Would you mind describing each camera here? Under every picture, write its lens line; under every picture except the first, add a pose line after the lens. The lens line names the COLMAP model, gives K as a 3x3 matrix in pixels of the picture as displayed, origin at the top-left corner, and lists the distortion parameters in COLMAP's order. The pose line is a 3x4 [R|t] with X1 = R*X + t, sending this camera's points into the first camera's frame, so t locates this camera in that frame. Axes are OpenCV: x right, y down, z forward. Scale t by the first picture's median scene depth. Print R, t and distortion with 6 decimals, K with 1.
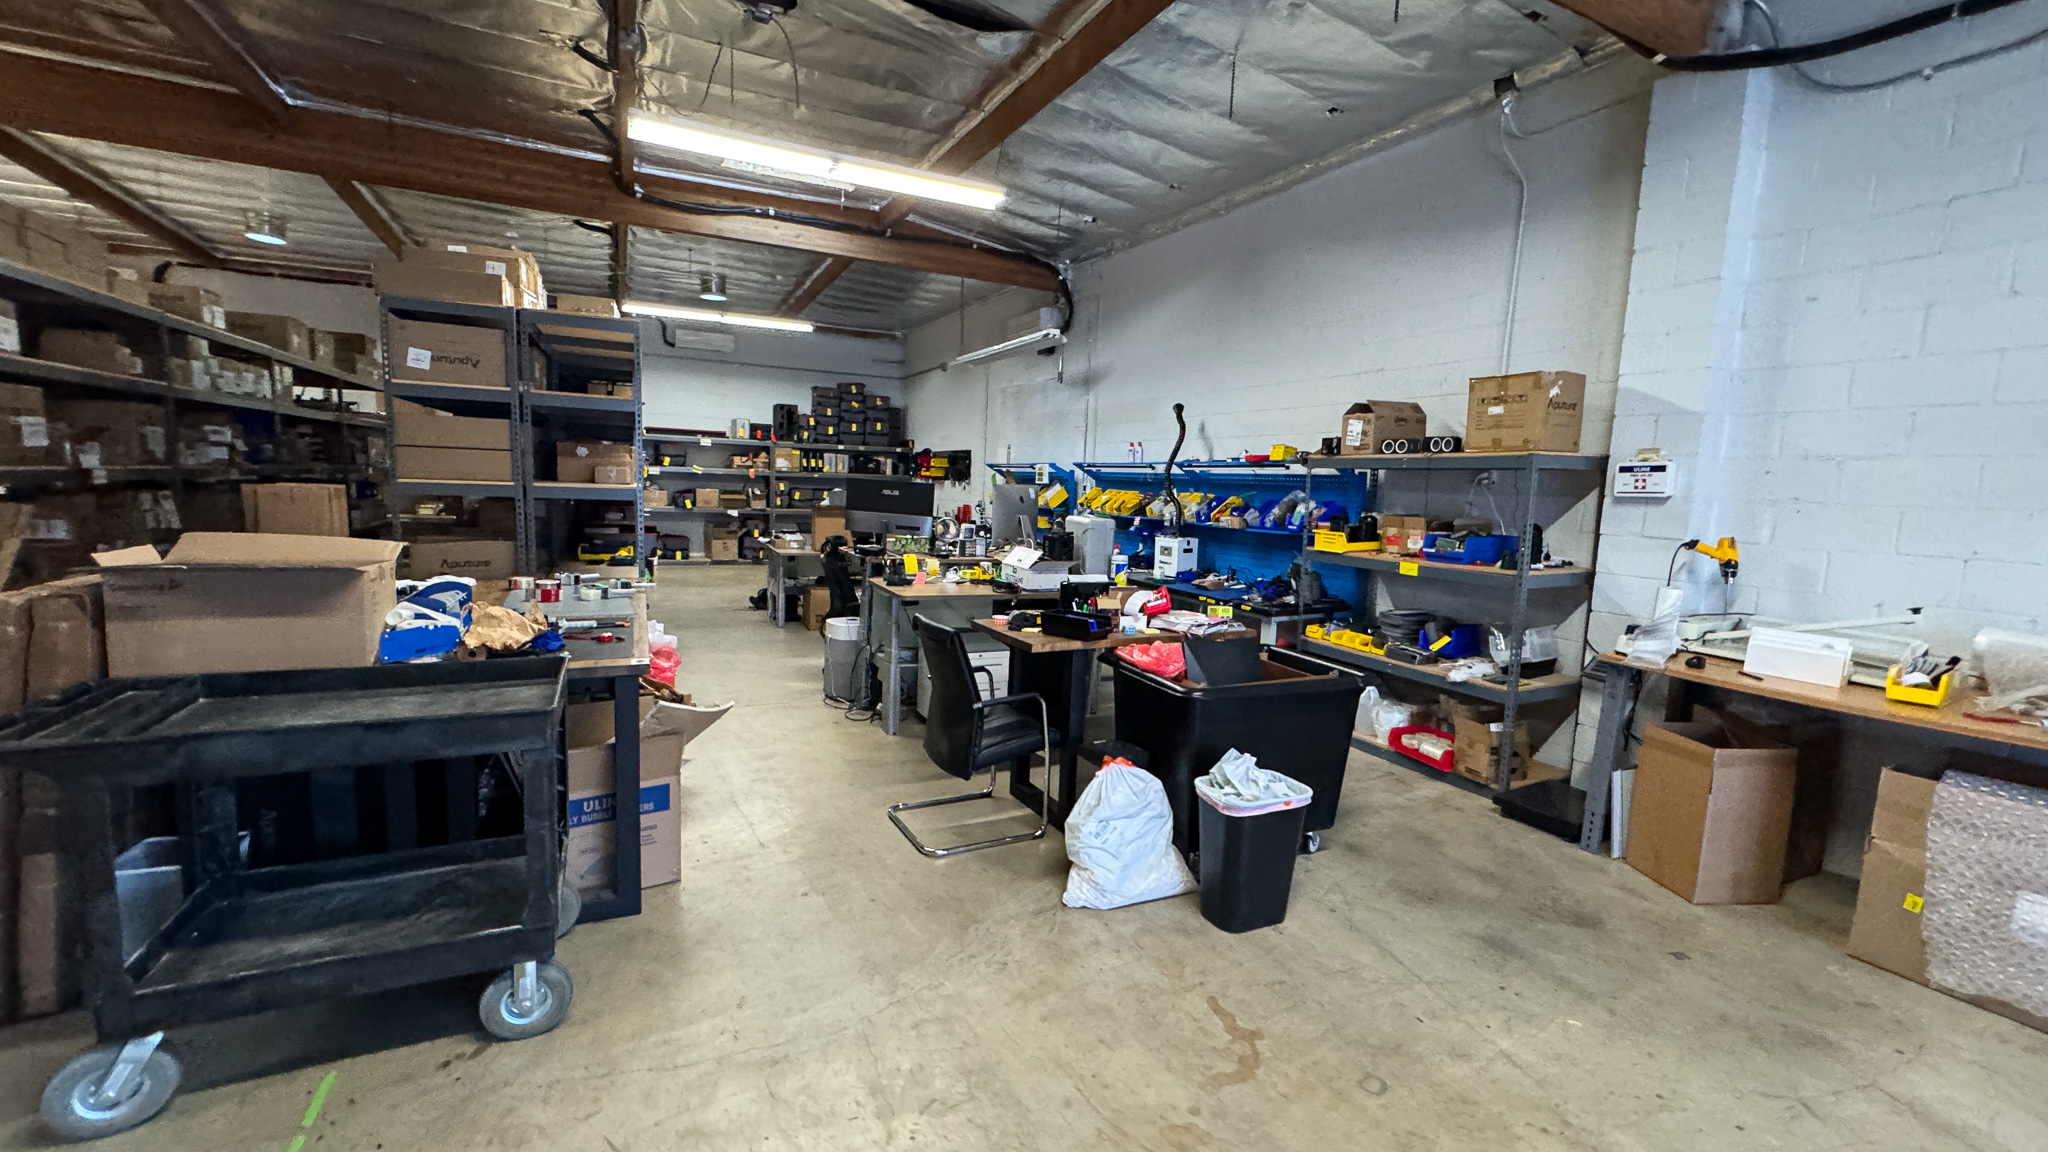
lens RADIAL K [[824.8, 0, 1025.2], [0, 824.8, 568.8], [0, 0, 1]] dist [0.000653, 0.000337]
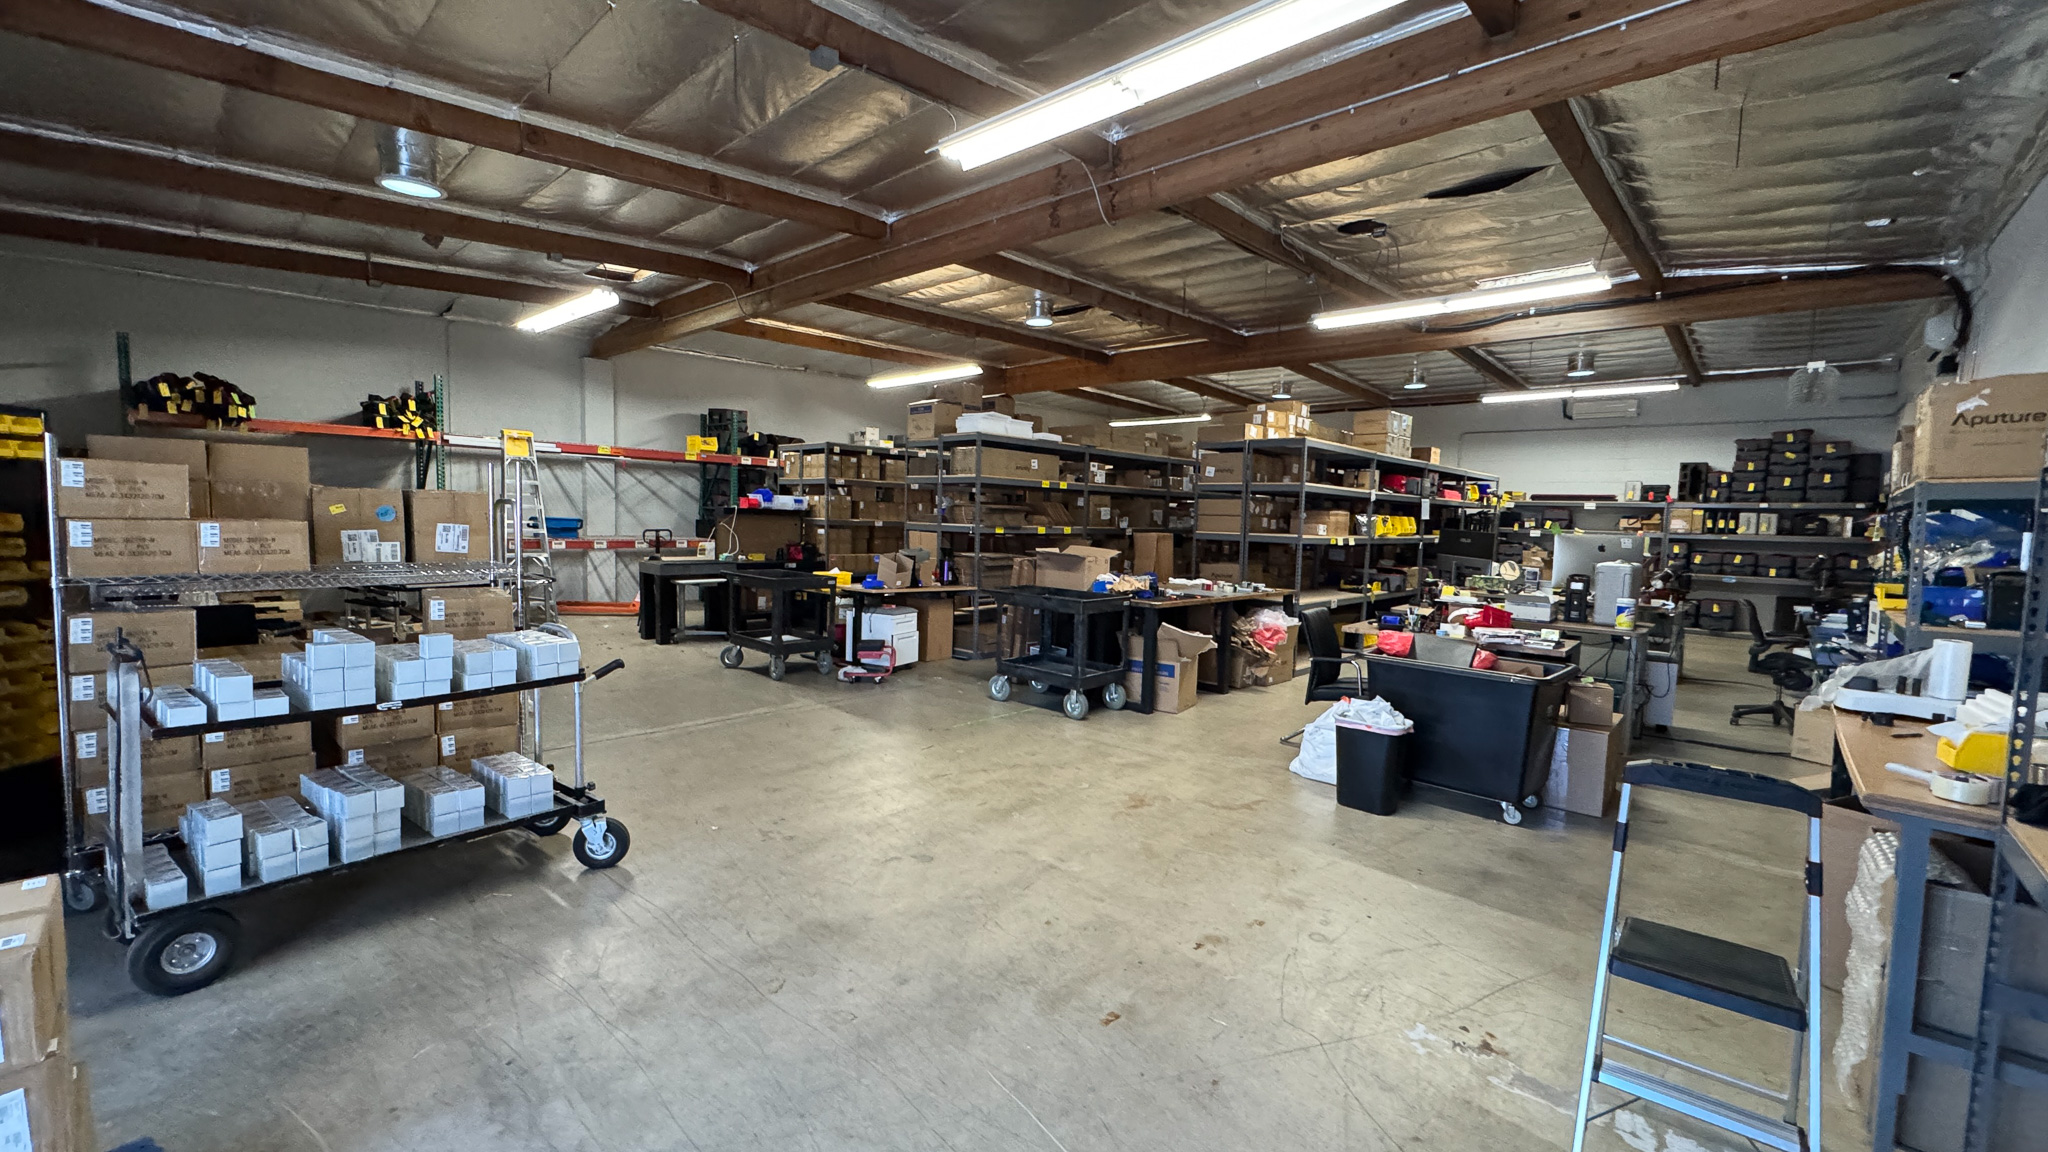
lens RADIAL K [[824.8, 0, 1011.0], [0, 824.8, 573.5], [0, 0, 1]] dist [0.000653, 0.000337]
pose [[0.348874, 0.038696, -0.936371, 0.330441], [-0.113649, 0.993520, -0.001286, 0.016411], [0.930253, 0.106866, 0.351011, -0.042488]]
